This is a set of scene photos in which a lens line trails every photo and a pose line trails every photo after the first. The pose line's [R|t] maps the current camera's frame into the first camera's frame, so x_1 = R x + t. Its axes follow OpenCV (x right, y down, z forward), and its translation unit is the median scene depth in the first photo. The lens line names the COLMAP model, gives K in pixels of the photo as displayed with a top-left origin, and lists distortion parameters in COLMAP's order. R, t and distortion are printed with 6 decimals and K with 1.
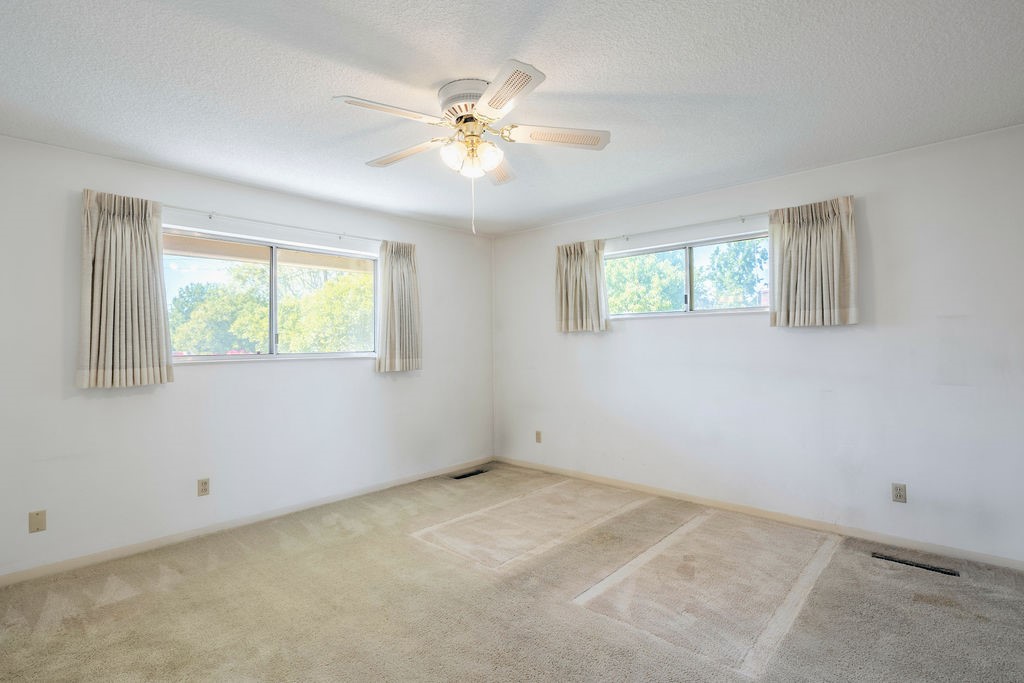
lens RADIAL K [[497.3, 0, 512.1], [0, 497.3, 342.0], [0, 0, 1]] dist [0.005302, -0.002317]
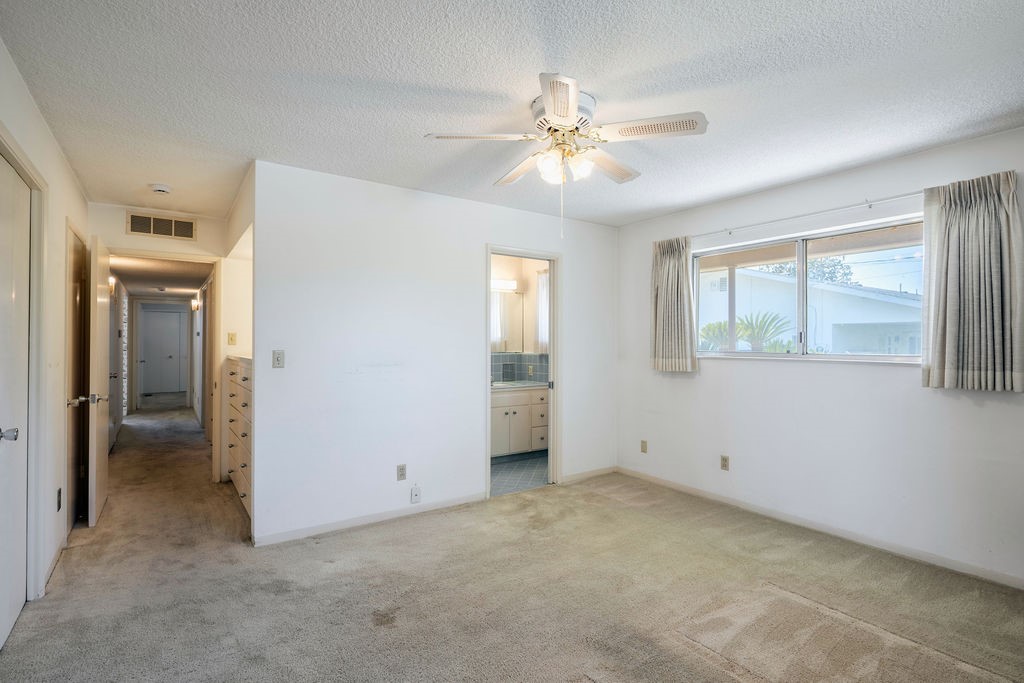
lens RADIAL K [[497.3, 0, 511.5], [0, 497.3, 342.0], [0, 0, 1]] dist [0.005302, -0.002317]
pose [[-0.202976, 0.006865, -0.979160, 0.608367], [-0.005673, 0.999950, 0.008187, -0.002885], [0.979167, 0.007217, -0.202927, 0.706589]]
